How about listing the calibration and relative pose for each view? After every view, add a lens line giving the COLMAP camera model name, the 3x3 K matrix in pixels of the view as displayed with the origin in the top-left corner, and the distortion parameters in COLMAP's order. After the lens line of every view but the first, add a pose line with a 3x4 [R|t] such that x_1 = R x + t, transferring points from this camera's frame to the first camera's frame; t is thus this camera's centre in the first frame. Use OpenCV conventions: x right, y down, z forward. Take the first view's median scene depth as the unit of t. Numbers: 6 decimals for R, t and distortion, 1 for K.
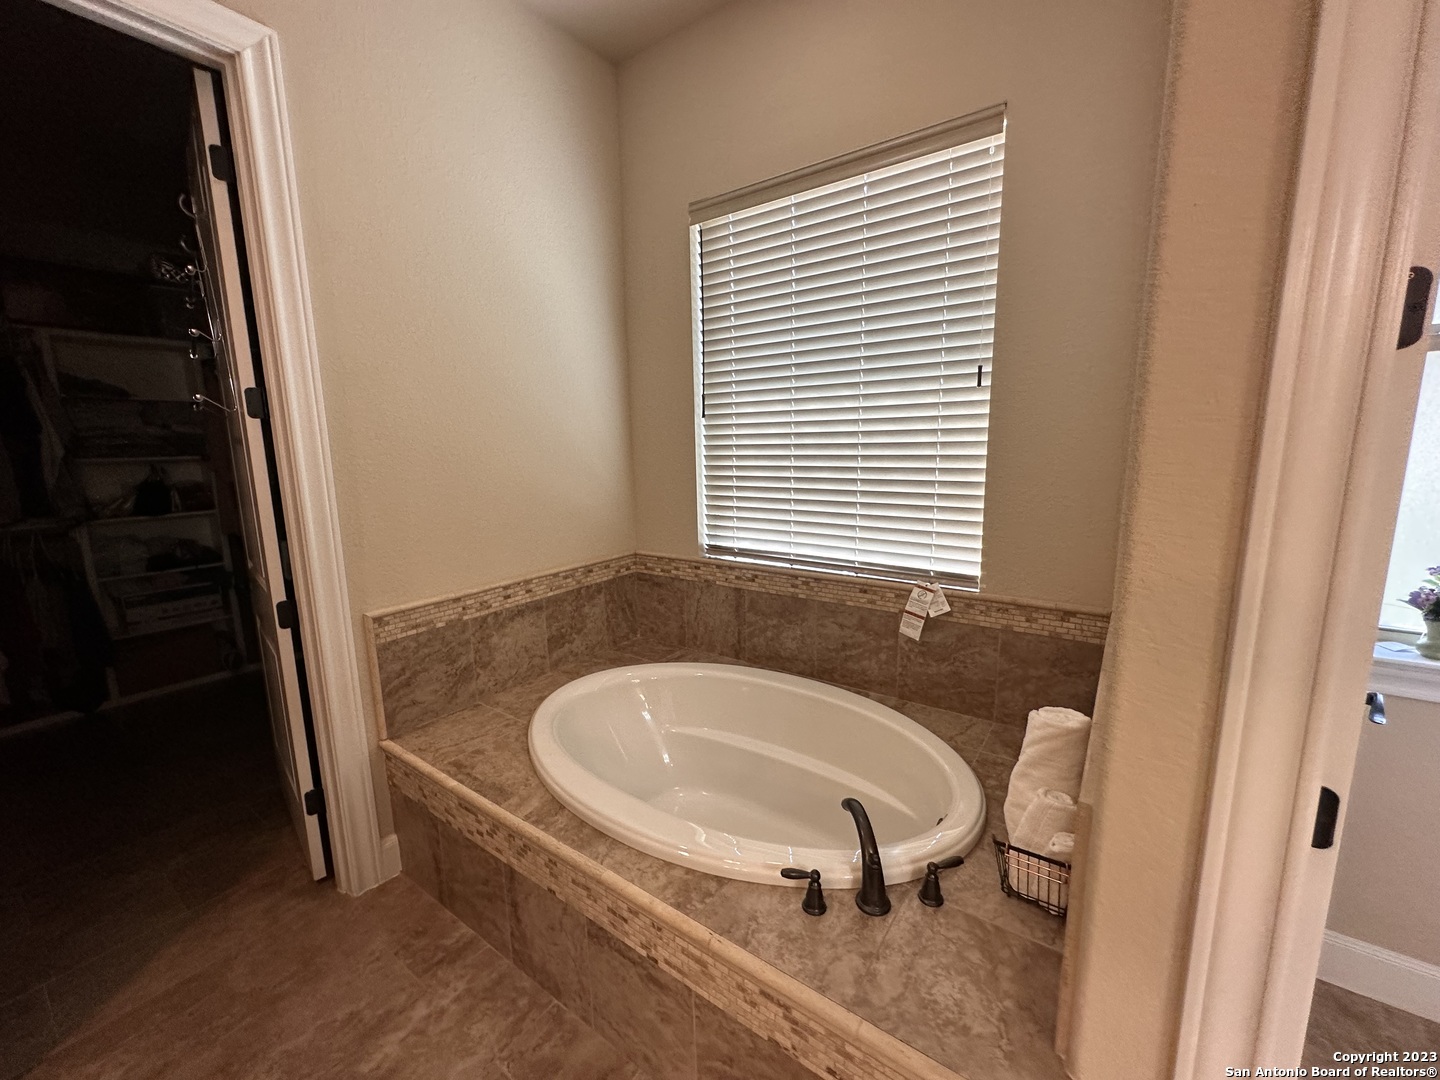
lens RADIAL K [[576.6, 0, 723.3], [0, 576.6, 540.4], [0, 0, 1]] dist [-0.002051, -0.000439]
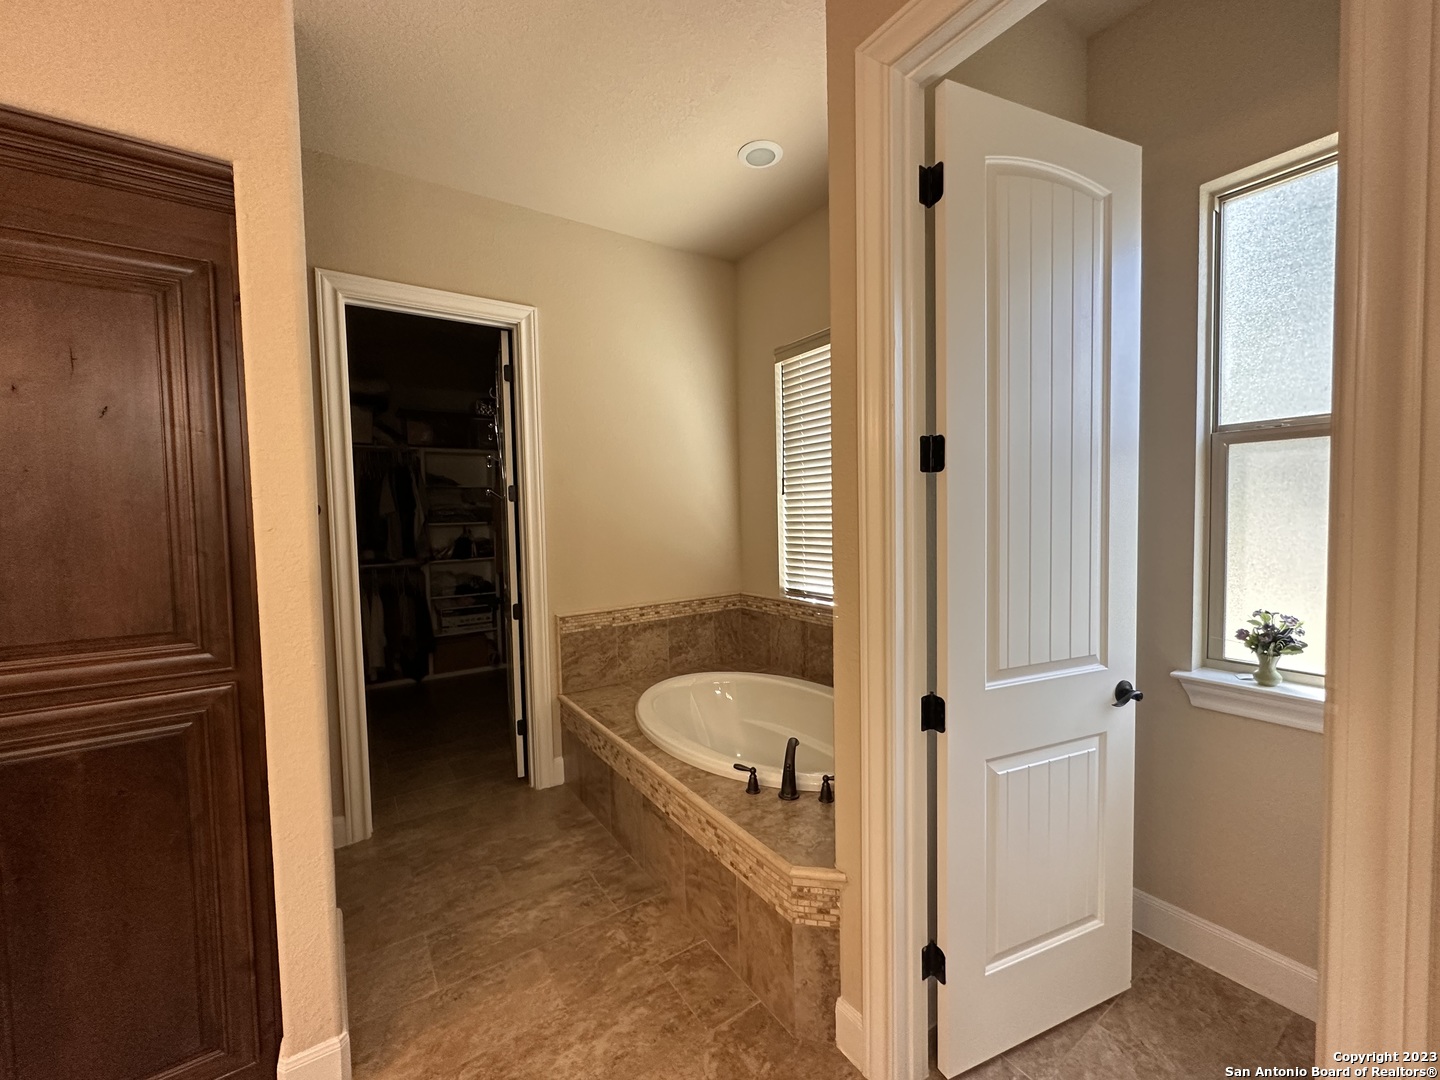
lens RADIAL K [[576.6, 0, 724.4], [0, 576.6, 539.0], [0, 0, 1]] dist [-0.002051, -0.000439]
pose [[0.938751, 0.011009, -0.344419, 0.384806], [-0.050434, 0.993116, -0.105719, 0.055992], [0.340885, 0.116614, 0.932844, -0.396079]]
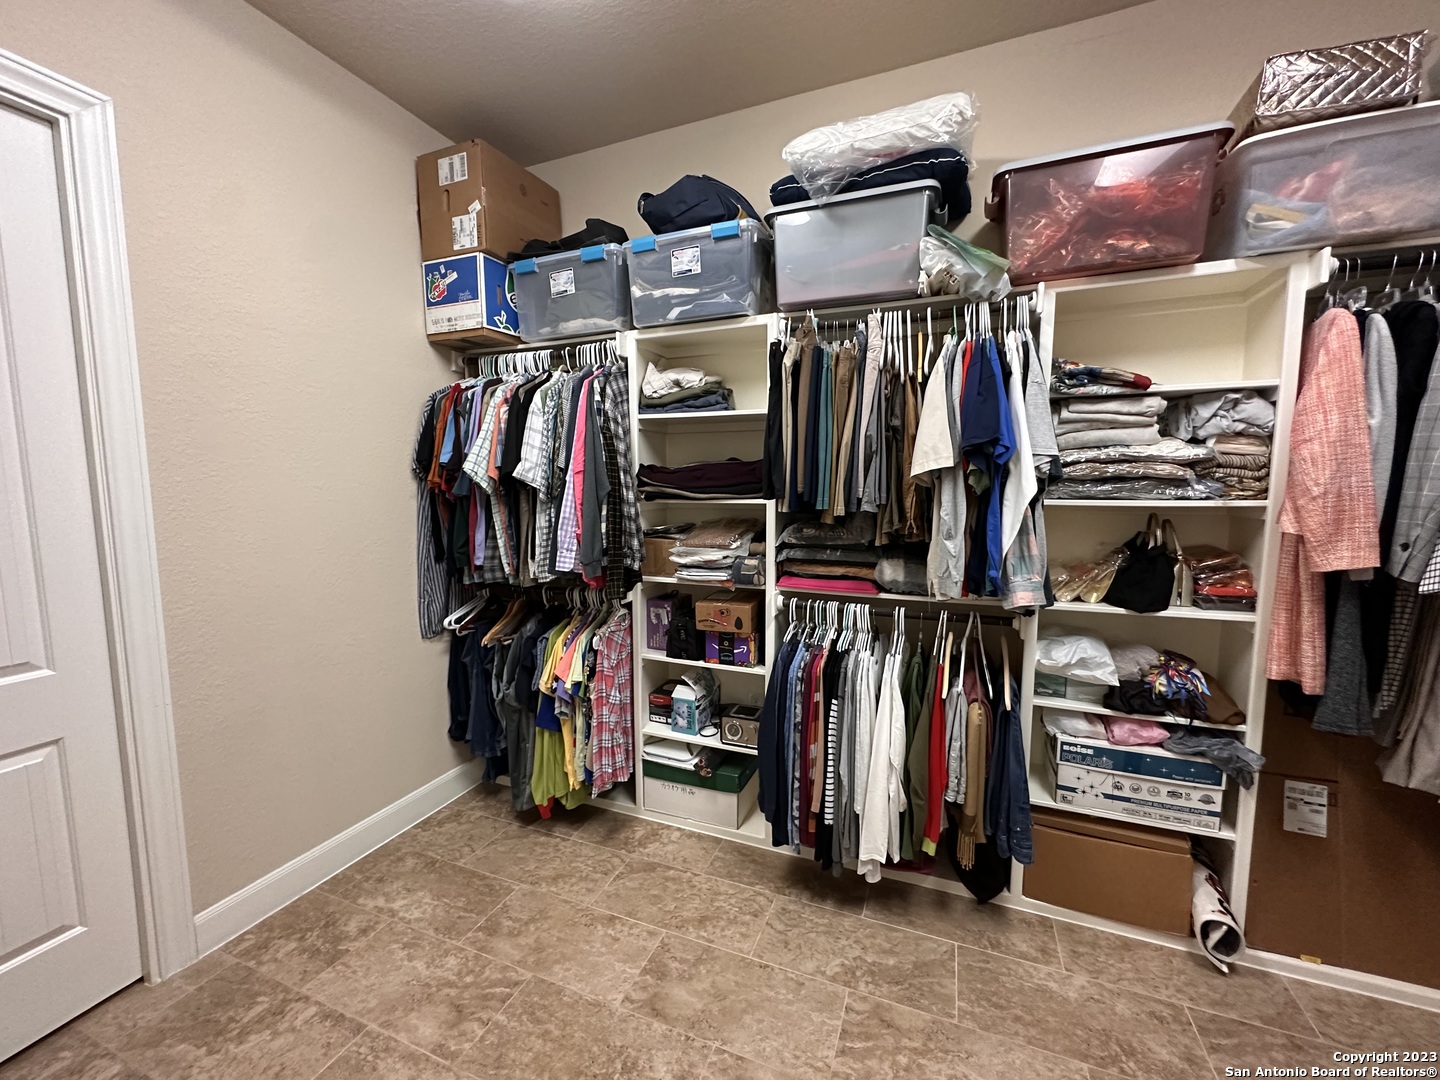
lens RADIAL K [[576.6, 0, 725.5], [0, 576.6, 541.8], [0, 0, 1]] dist [-0.002051, -0.000439]
pose [[0.227313, 0.110373, -0.967547, -0.977741], [-0.160467, 0.984220, 0.074576, -0.141640], [0.960510, 0.138308, 0.241437, 0.852853]]
